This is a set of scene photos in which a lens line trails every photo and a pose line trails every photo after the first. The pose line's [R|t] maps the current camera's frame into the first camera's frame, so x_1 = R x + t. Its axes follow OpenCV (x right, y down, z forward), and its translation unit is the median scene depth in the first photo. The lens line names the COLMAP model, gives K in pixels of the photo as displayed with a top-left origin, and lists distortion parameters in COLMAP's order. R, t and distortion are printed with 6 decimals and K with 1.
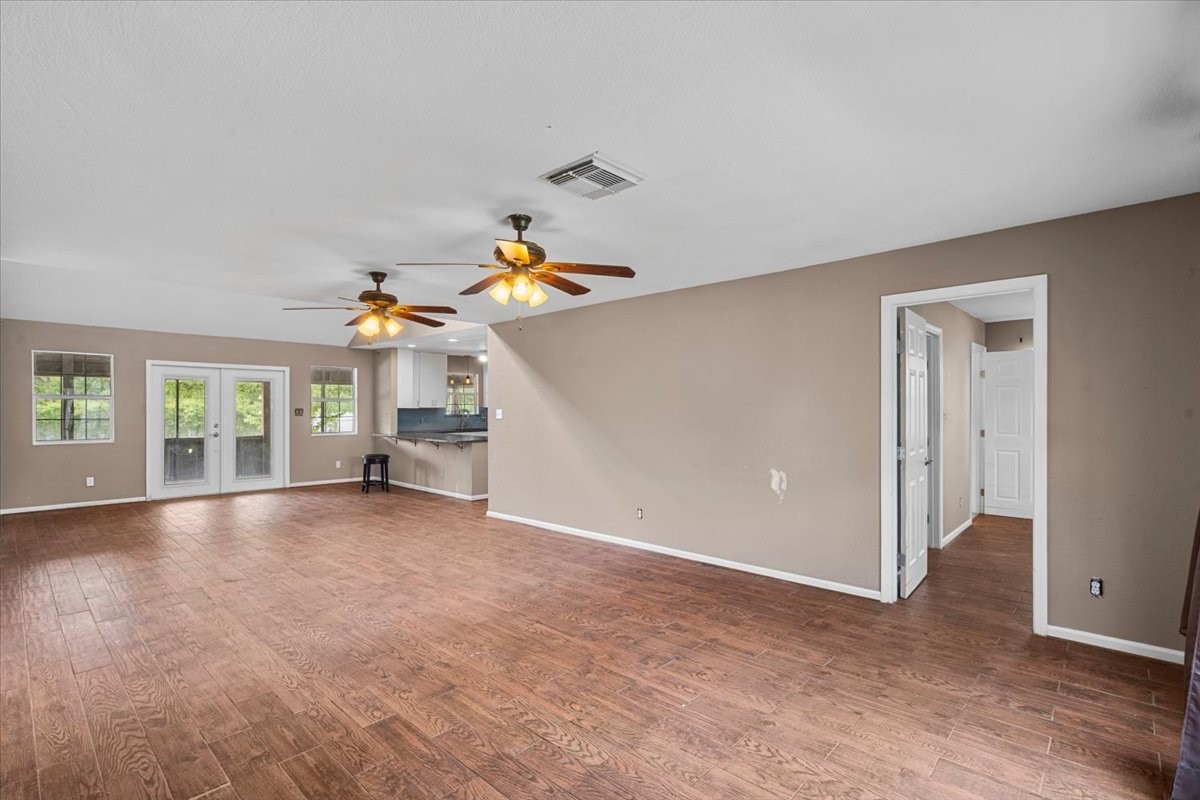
lens RADIAL K [[557.9, 0, 588.8], [0, 557.9, 406.2], [0, 0, 1]] dist [-0.000043, -0.000094]
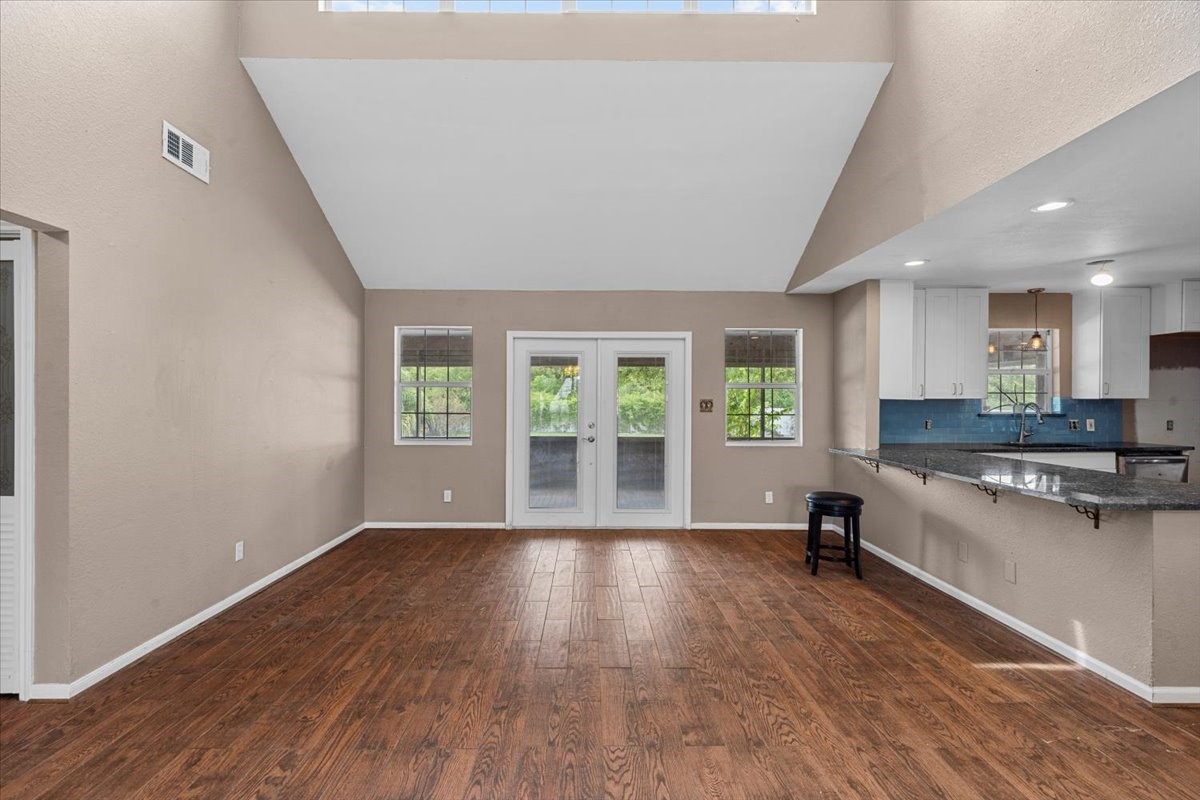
lens RADIAL K [[557.9, 0, 588.8], [0, 557.9, 406.2], [0, 0, 1]] dist [-0.000043, -0.000094]
pose [[0.699114, 0.007244, -0.714974, -0.170855], [-0.000266, 0.999951, 0.009871, 0.004797], [0.715010, -0.006711, 0.699082, 0.472061]]
